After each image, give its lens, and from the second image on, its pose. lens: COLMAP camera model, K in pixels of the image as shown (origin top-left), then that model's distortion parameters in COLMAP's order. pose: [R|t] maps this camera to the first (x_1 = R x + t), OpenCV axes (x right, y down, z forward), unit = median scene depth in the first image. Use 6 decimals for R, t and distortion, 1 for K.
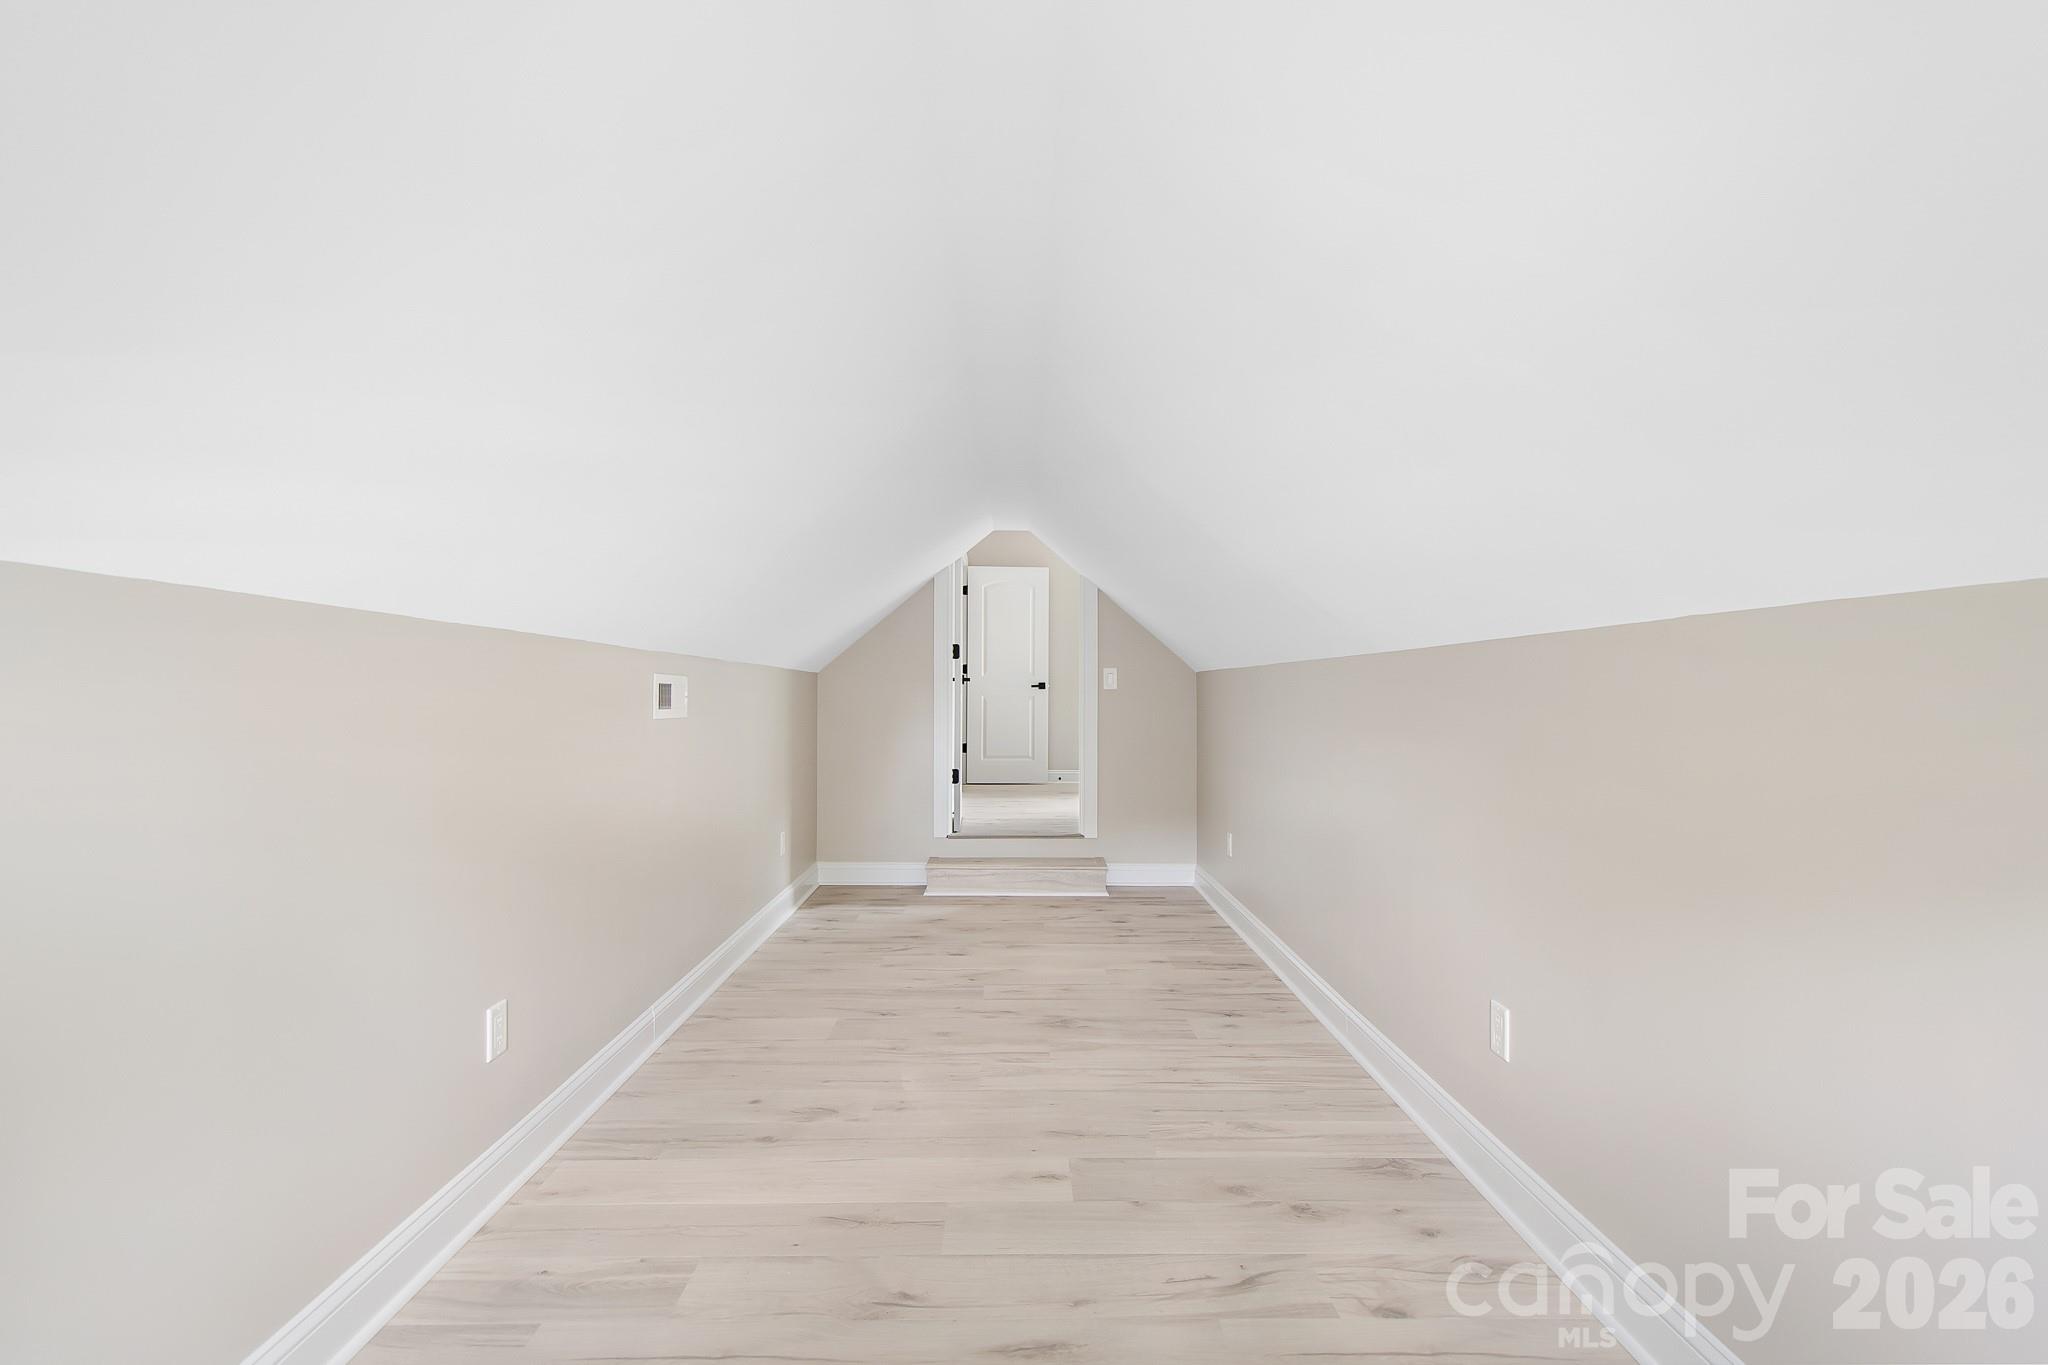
lens RADIAL K [[912.1, 0, 1022.4], [0, 912.1, 695.8], [0, 0, 1]] dist [0.019879, -0.007527]
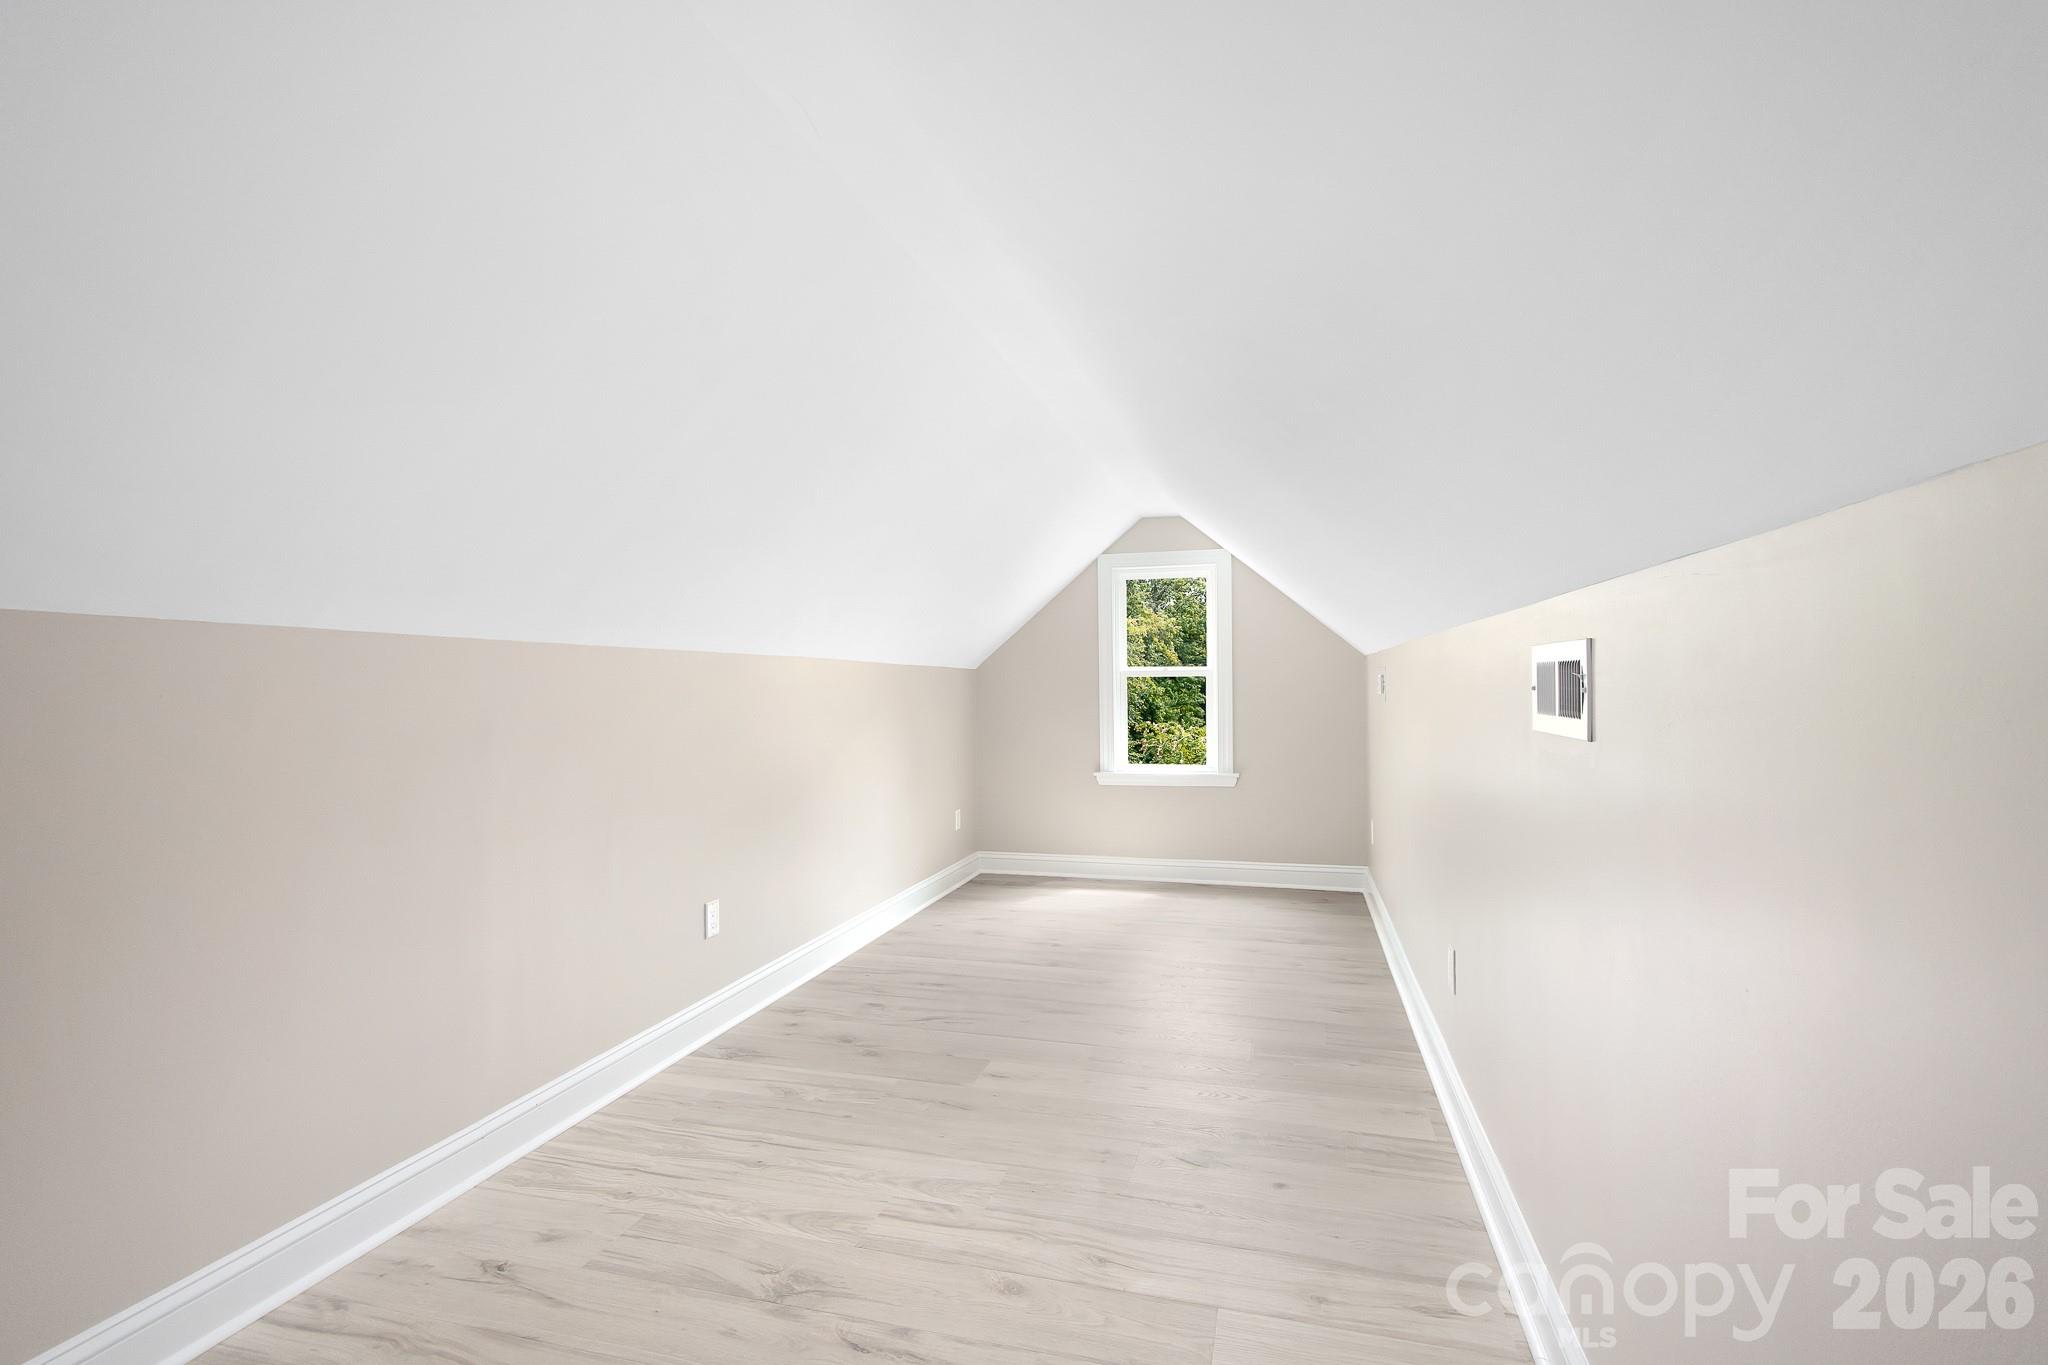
lens RADIAL K [[912.1, 0, 1022.4], [0, 912.1, 695.8], [0, 0, 1]] dist [0.019879, -0.007527]
pose [[-0.958047, 0.001115, 0.286610, -0.268607], [0.002647, 0.999984, 0.004959, 0.000658], [-0.286600, 0.005510, -0.958035, 1.619826]]
